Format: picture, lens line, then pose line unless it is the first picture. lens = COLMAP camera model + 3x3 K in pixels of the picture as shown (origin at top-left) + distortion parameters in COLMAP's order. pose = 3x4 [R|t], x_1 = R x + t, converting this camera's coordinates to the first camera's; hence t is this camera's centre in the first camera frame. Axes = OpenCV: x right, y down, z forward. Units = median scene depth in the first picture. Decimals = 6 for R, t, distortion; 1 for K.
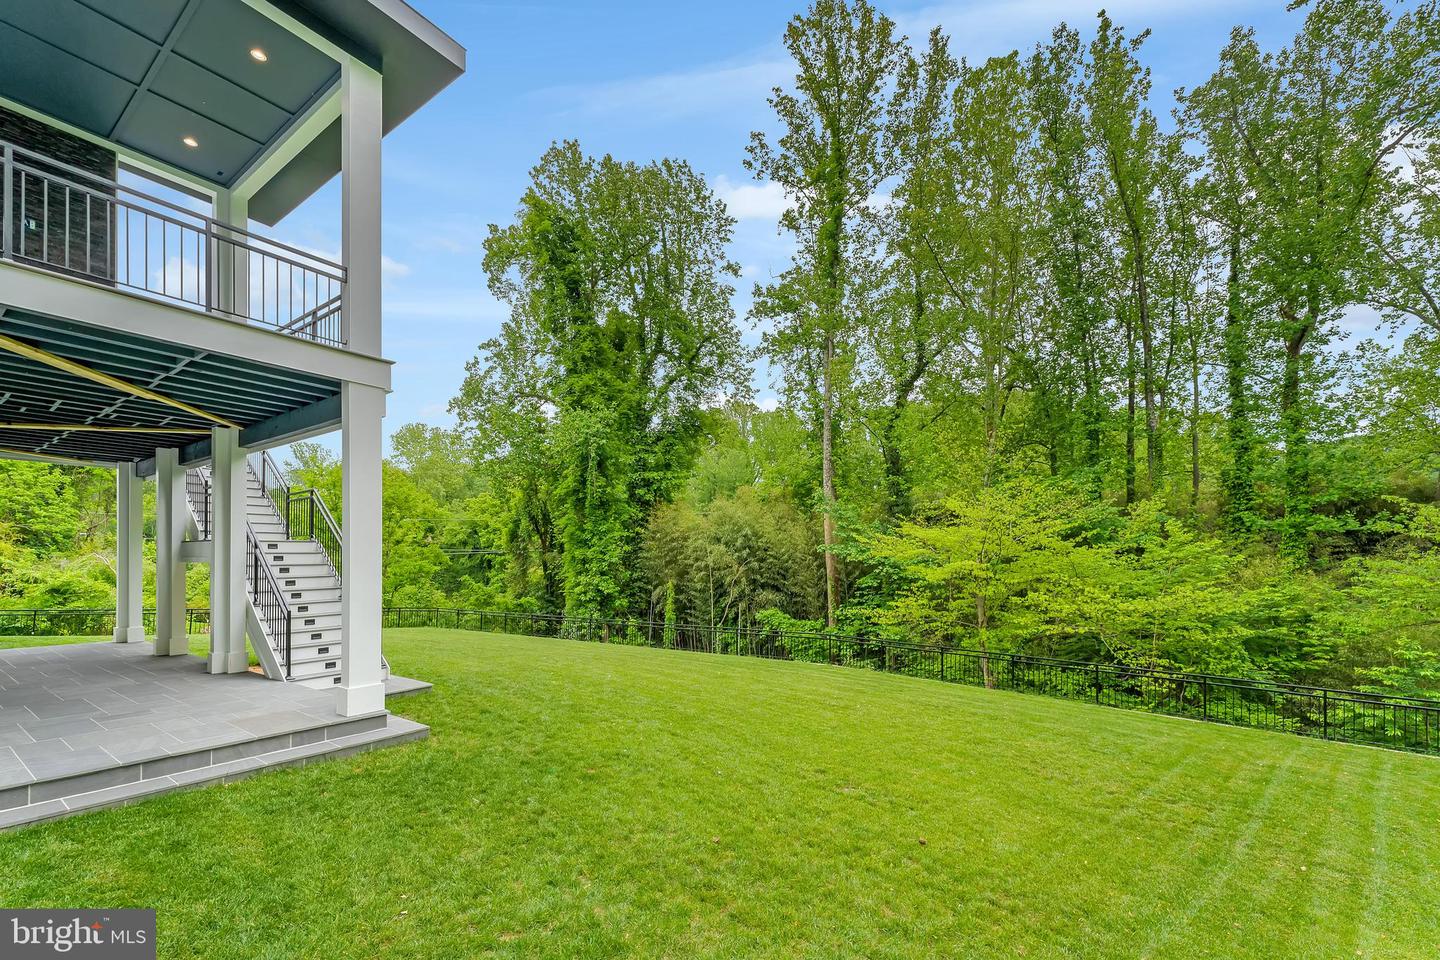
lens RADIAL K [[595.5, 0, 718.6], [0, 595.5, 555.6], [0, 0, 1]] dist [0.000089, -0.000108]
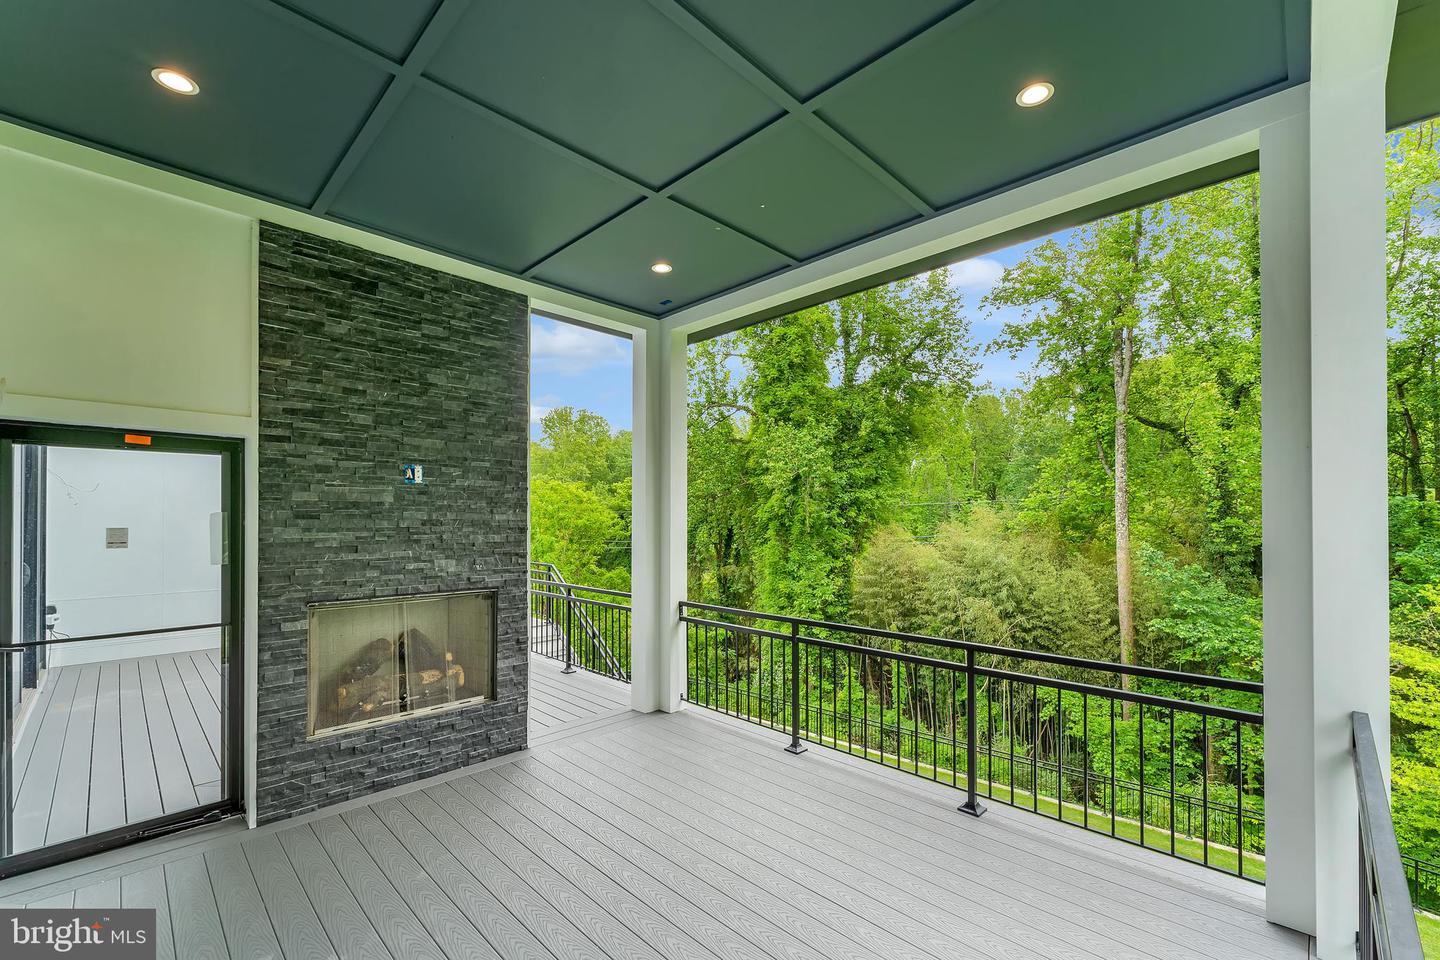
lens RADIAL K [[600.4, 0, 725.7], [0, 600.4, 513.8], [0, 0, 1]] dist [0.000931, 0.000000]
pose [[0.985071, 0.000672, -0.172148, -0.168996], [-0.001336, 0.999992, -0.003745, -0.109058], [0.172144, 0.003919, 0.985064, 0.113579]]
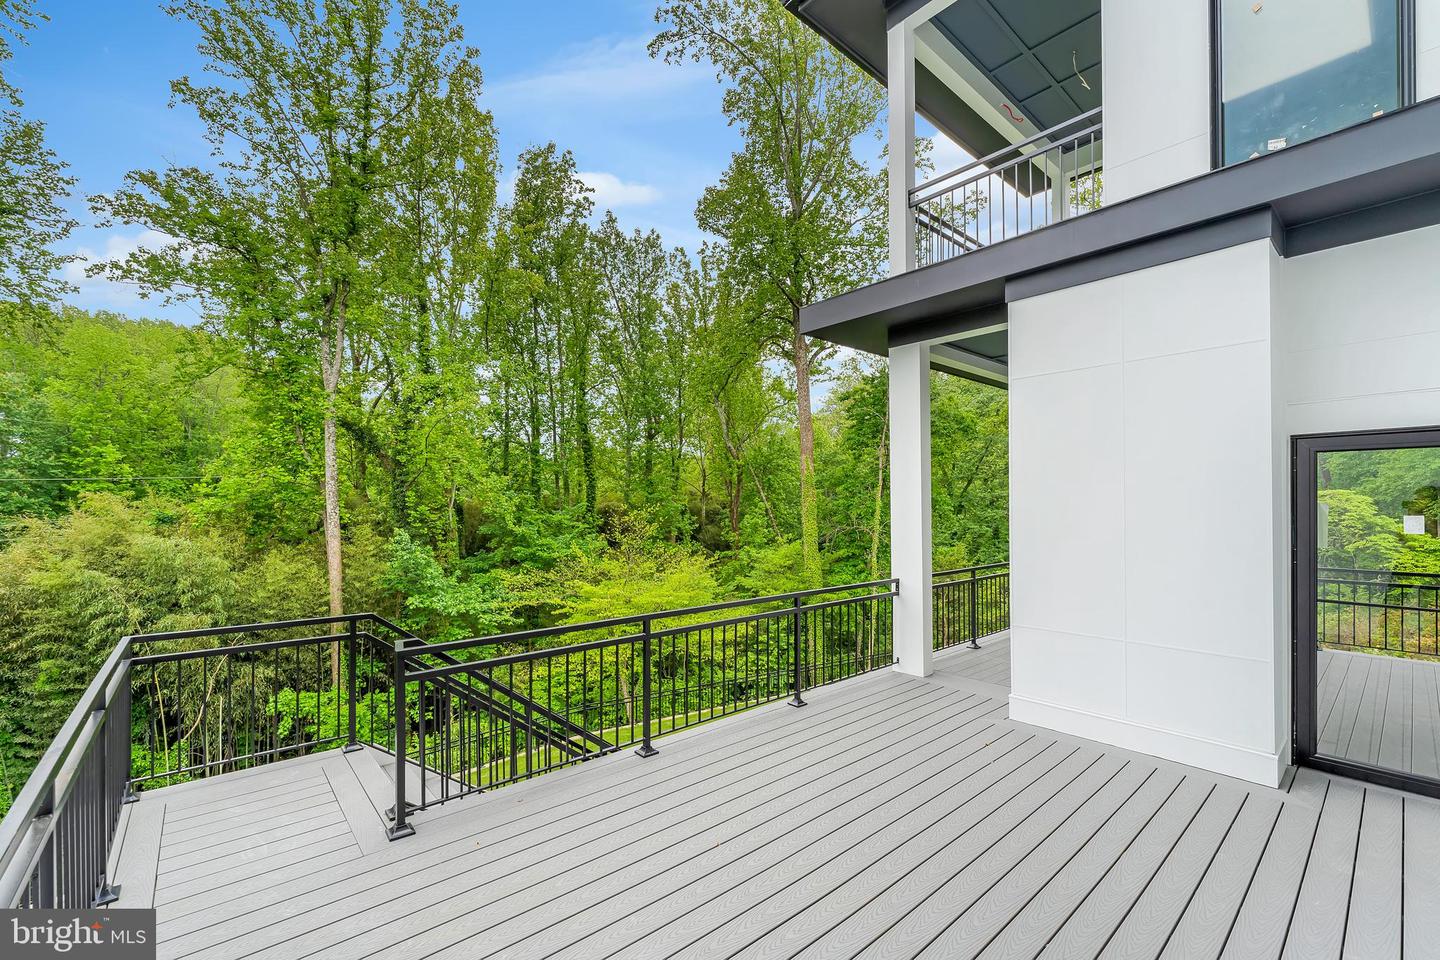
lens RADIAL K [[602.1, 0, 721.3], [0, 602.1, 505.1], [0, 0, 1]] dist [0.000256, 0.000047]
pose [[0.247303, -0.002622, 0.968935, -0.397612], [-0.001222, 0.999995, 0.003018, -0.111590], [-0.968937, -0.001931, 0.247298, 0.267212]]
